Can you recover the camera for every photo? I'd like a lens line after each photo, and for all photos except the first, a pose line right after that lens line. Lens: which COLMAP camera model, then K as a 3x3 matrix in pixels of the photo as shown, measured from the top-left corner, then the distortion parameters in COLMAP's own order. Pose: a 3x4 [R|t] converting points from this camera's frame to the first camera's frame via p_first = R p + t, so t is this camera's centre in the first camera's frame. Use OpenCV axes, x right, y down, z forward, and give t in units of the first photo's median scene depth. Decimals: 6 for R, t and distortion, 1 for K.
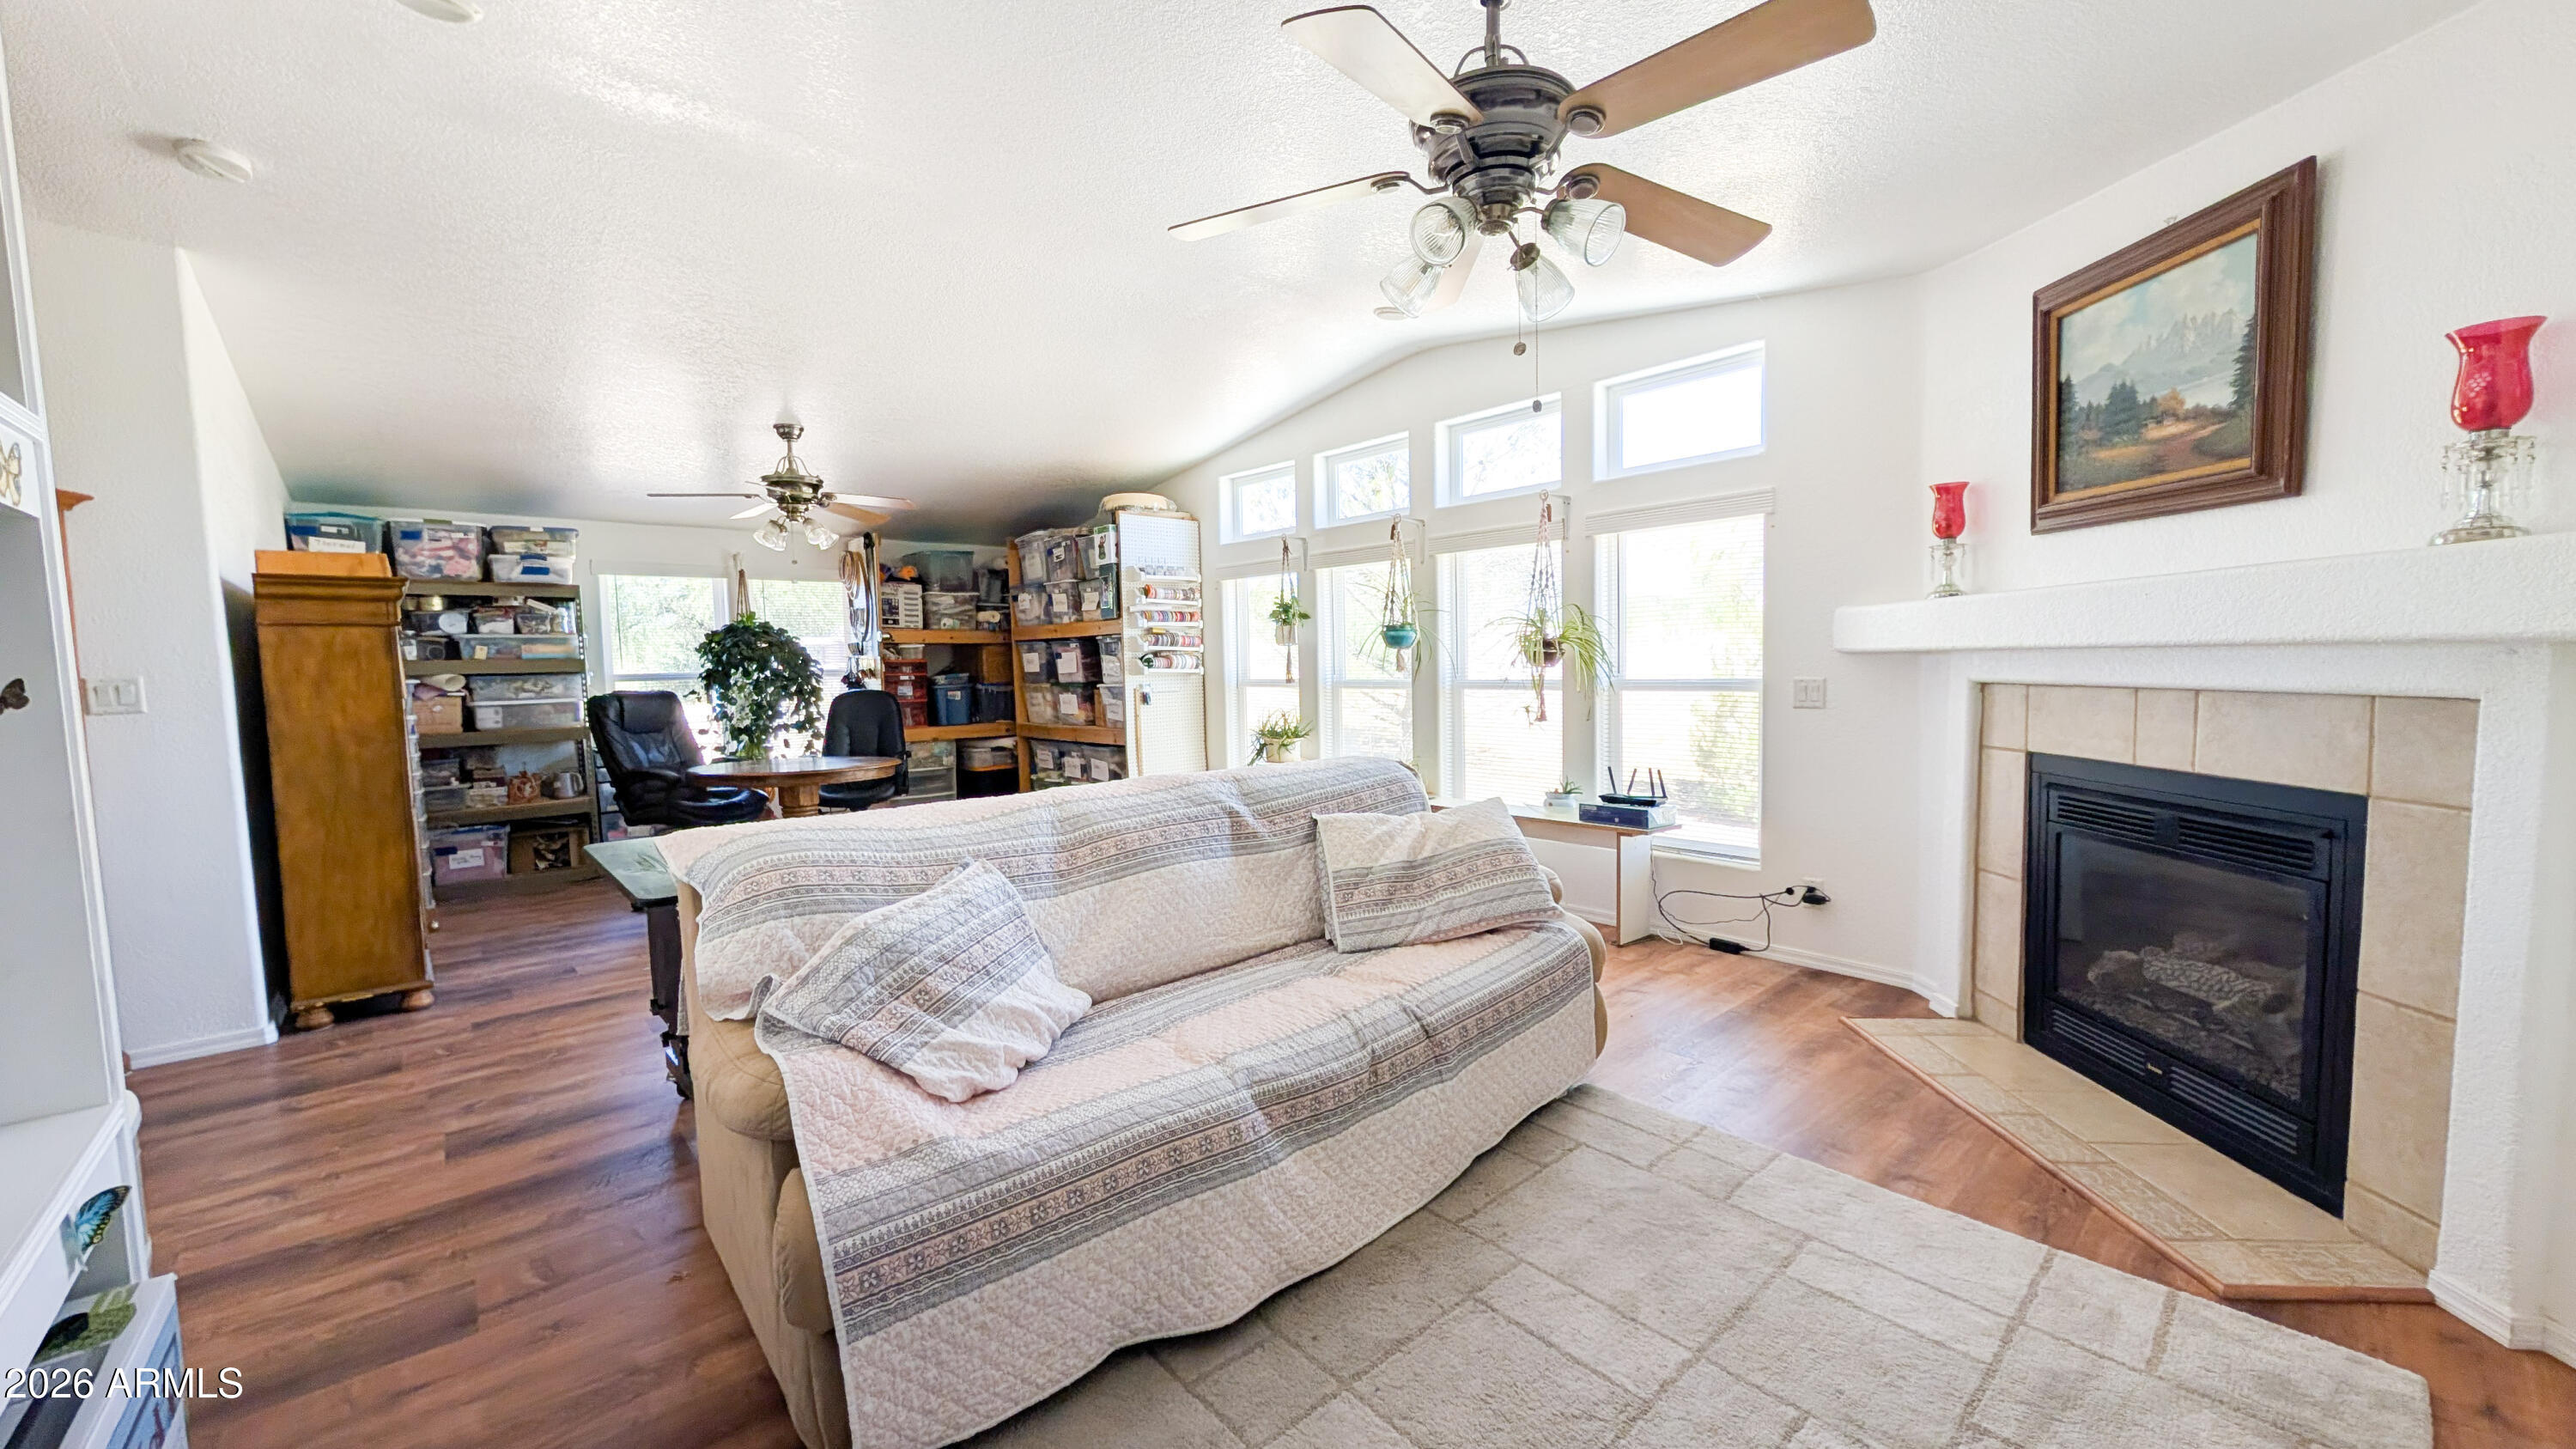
lens RADIAL K [[970.8, 0, 1275.7], [0, 970.8, 728.5], [0, 0, 1]] dist [-0.001378, 0.000492]
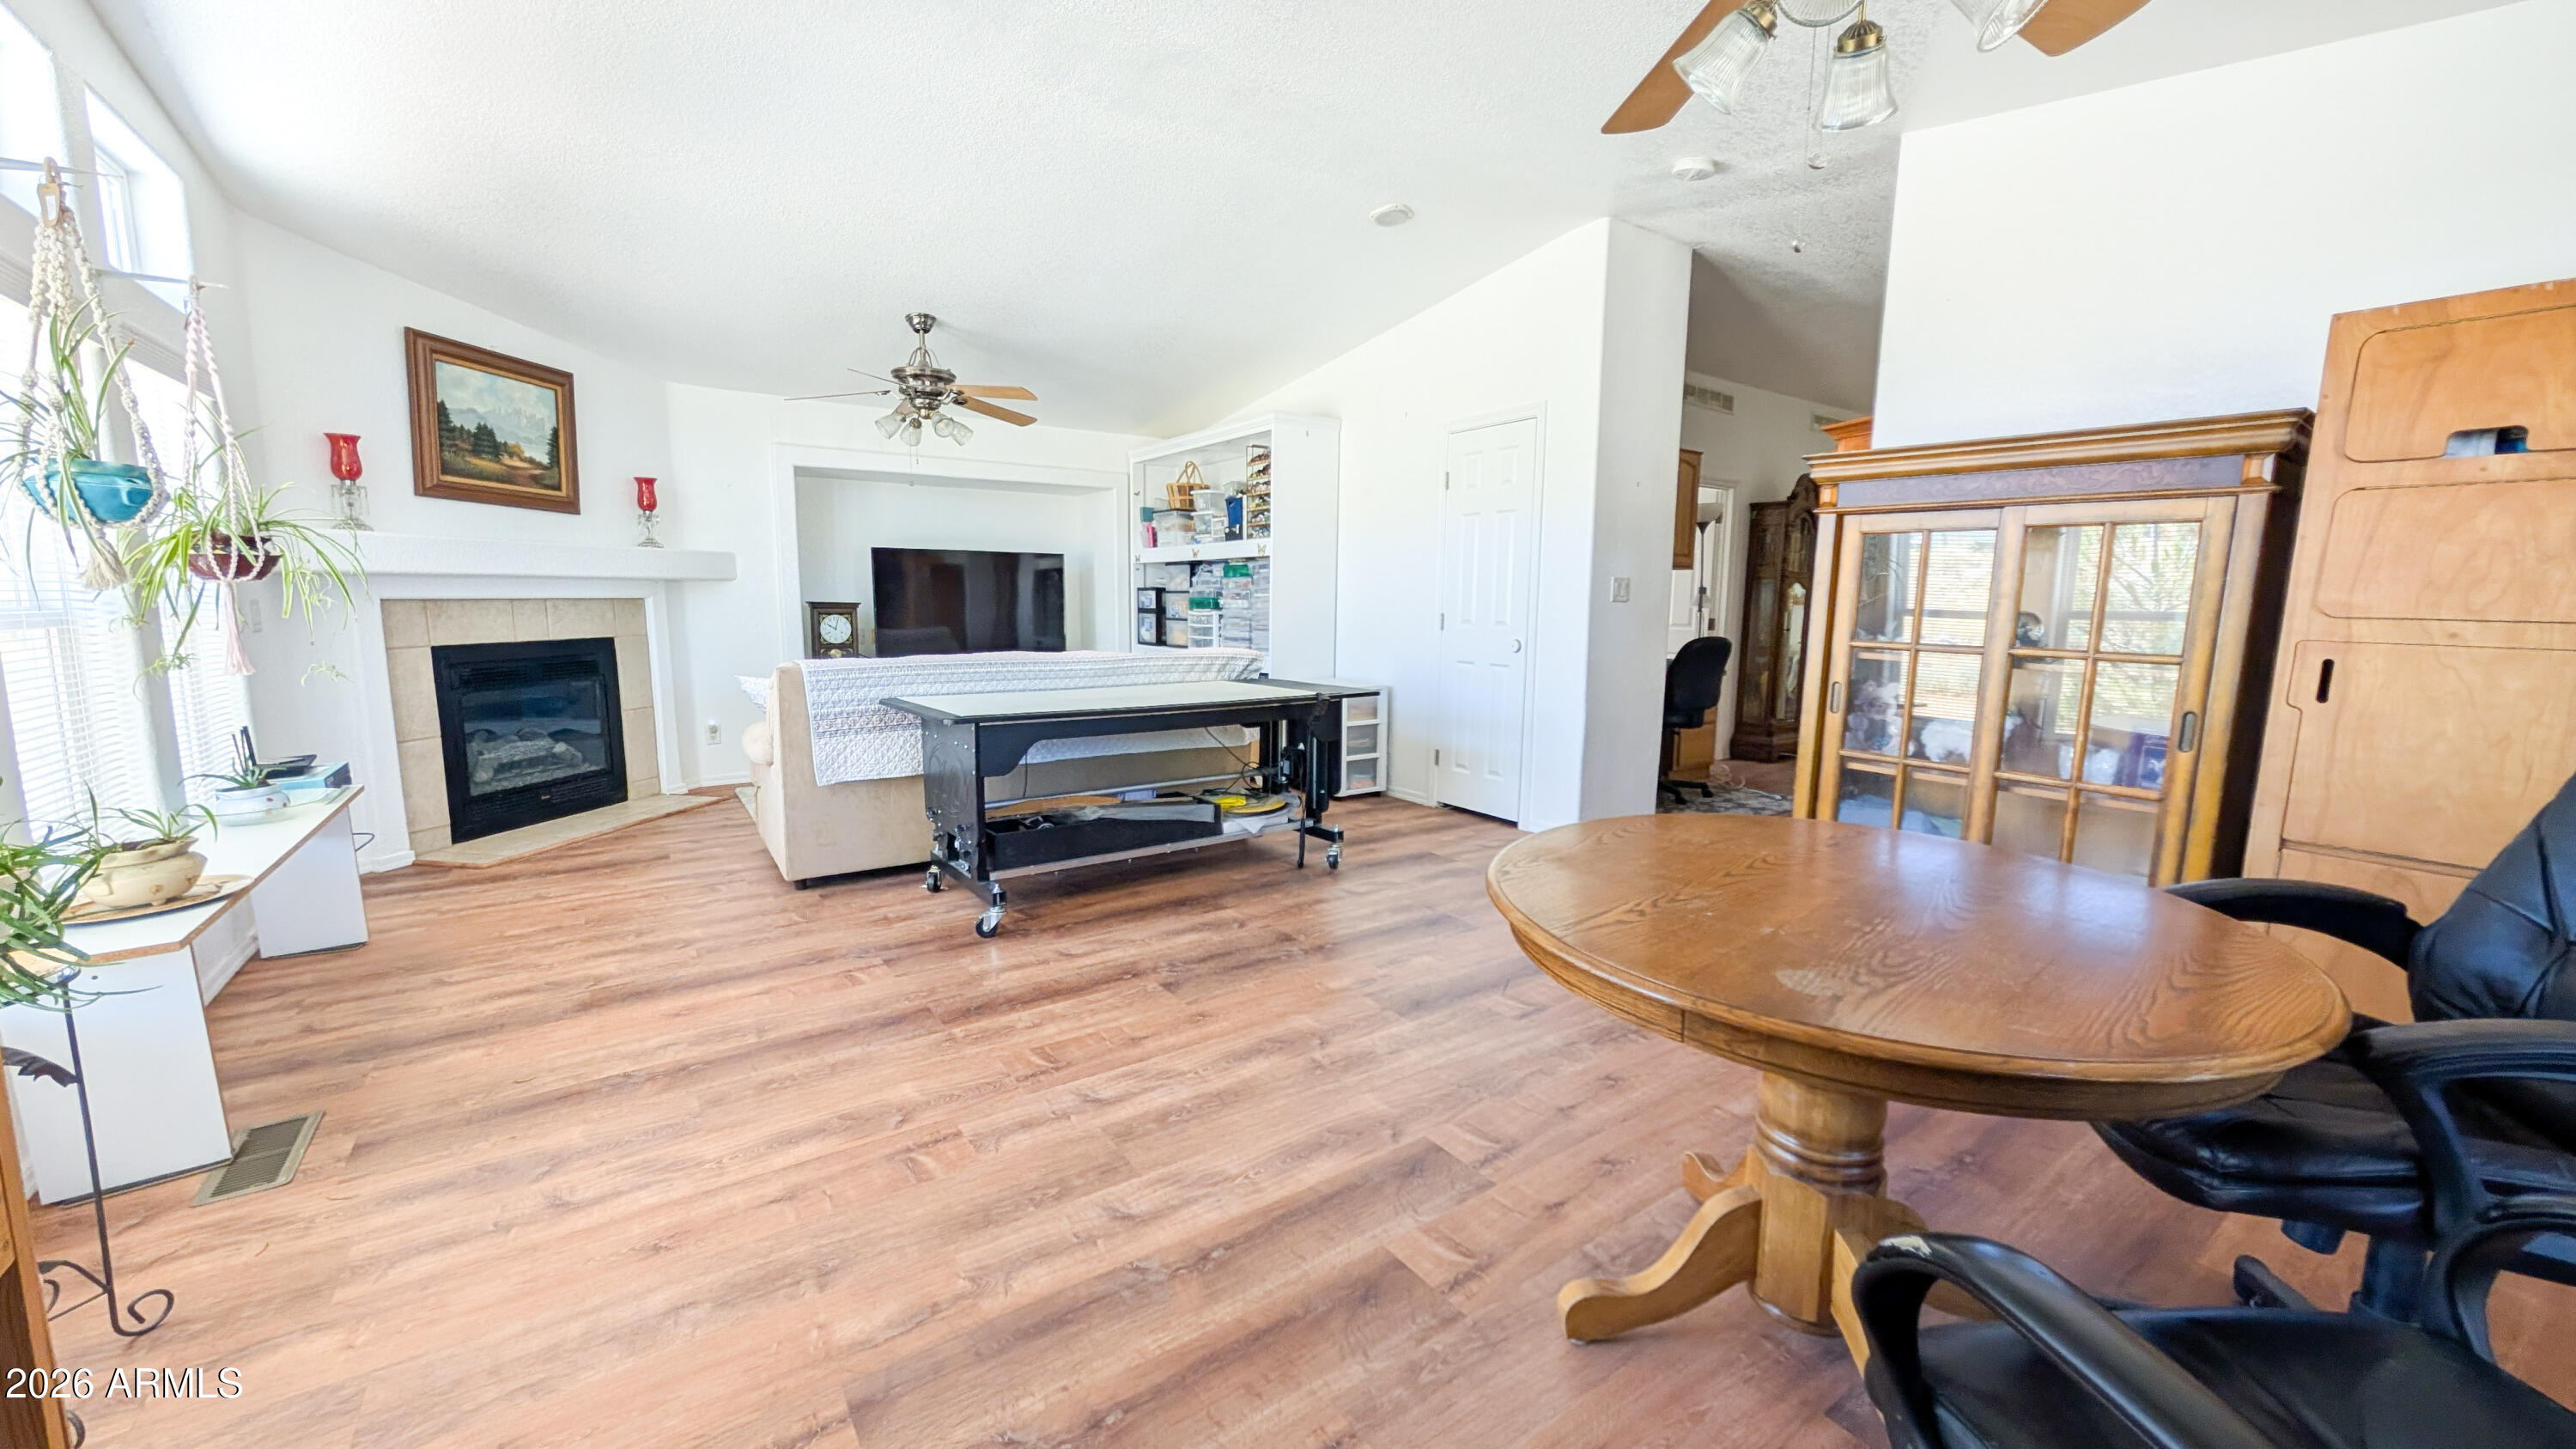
lens RADIAL K [[970.8, 0, 1273.1], [0, 970.8, 730.7], [0, 0, 1]] dist [-0.001378, 0.000492]
pose [[-0.993363, -0.004530, 0.114933, -0.319754], [0.019179, 0.978713, 0.204334, -0.062366], [-0.113412, 0.205182, -0.972131, 1.139444]]
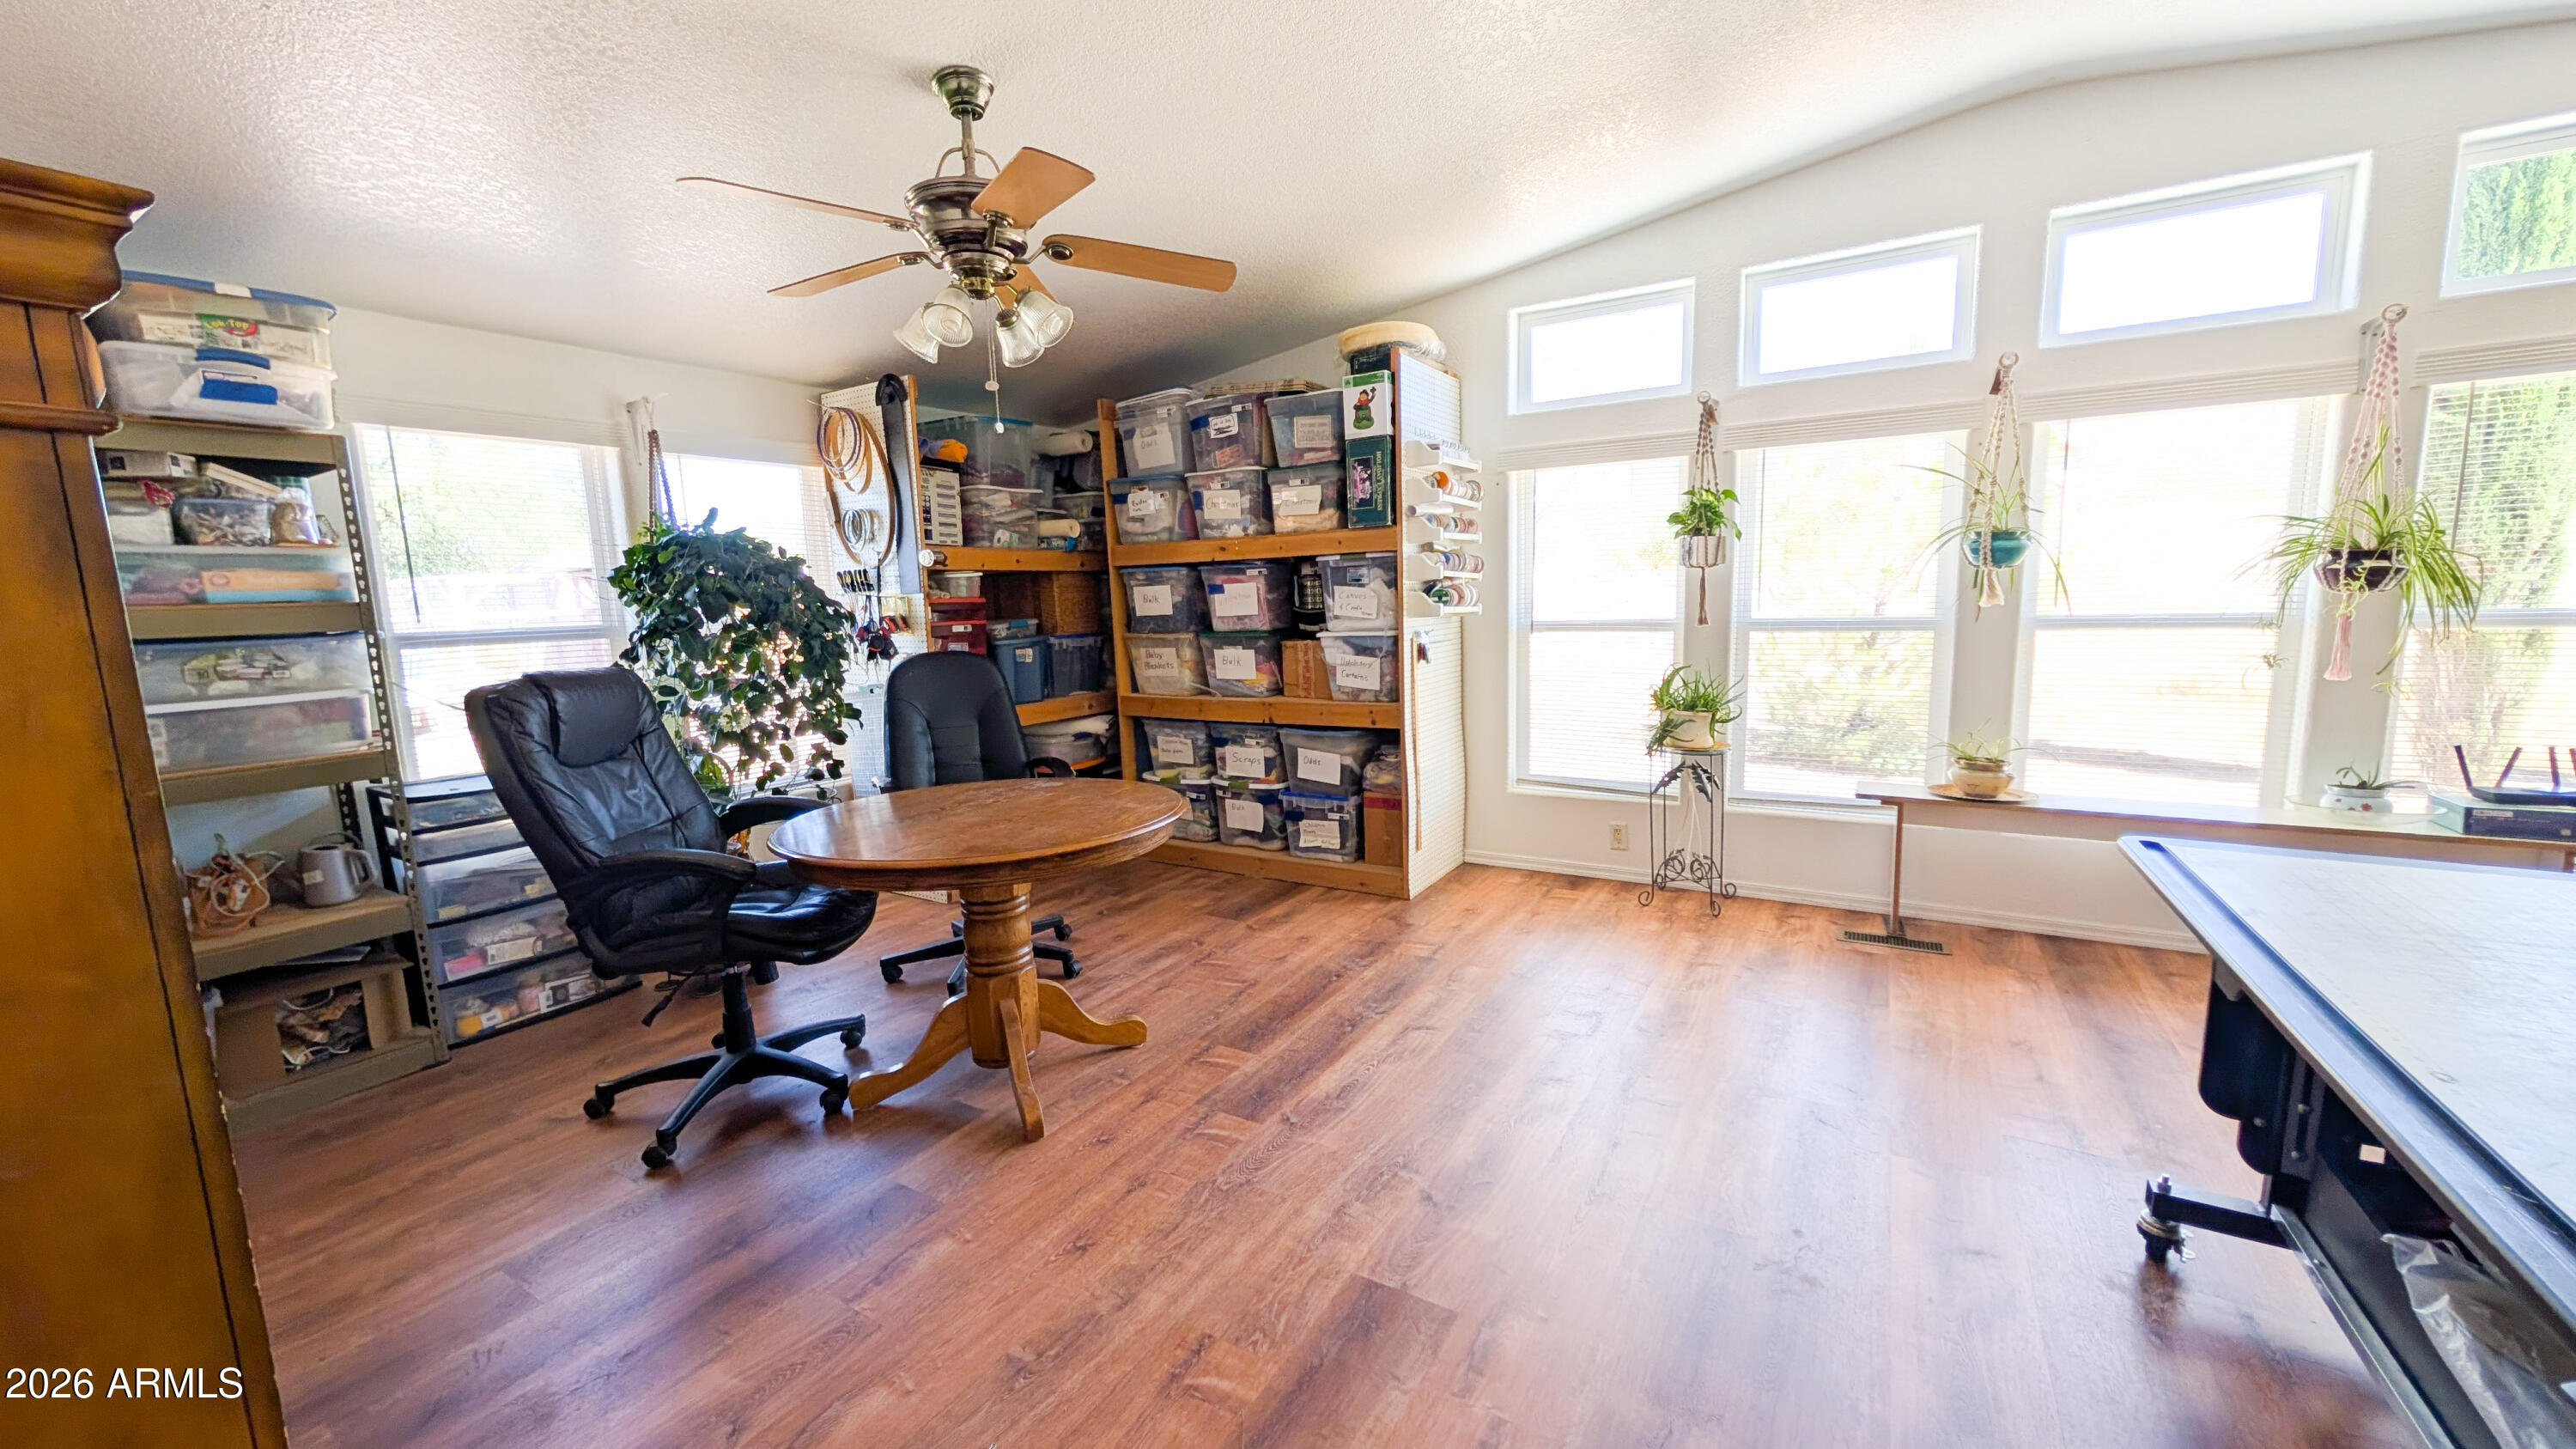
lens RADIAL K [[970.8, 0, 1279.5], [0, 970.8, 726.9], [0, 0, 1]] dist [-0.001378, 0.000492]
pose [[0.956563, -0.049597, 0.287274, -0.435251], [0.032141, 0.997357, 0.065167, -0.028829], [-0.289747, -0.053103, 0.955629, 0.435642]]
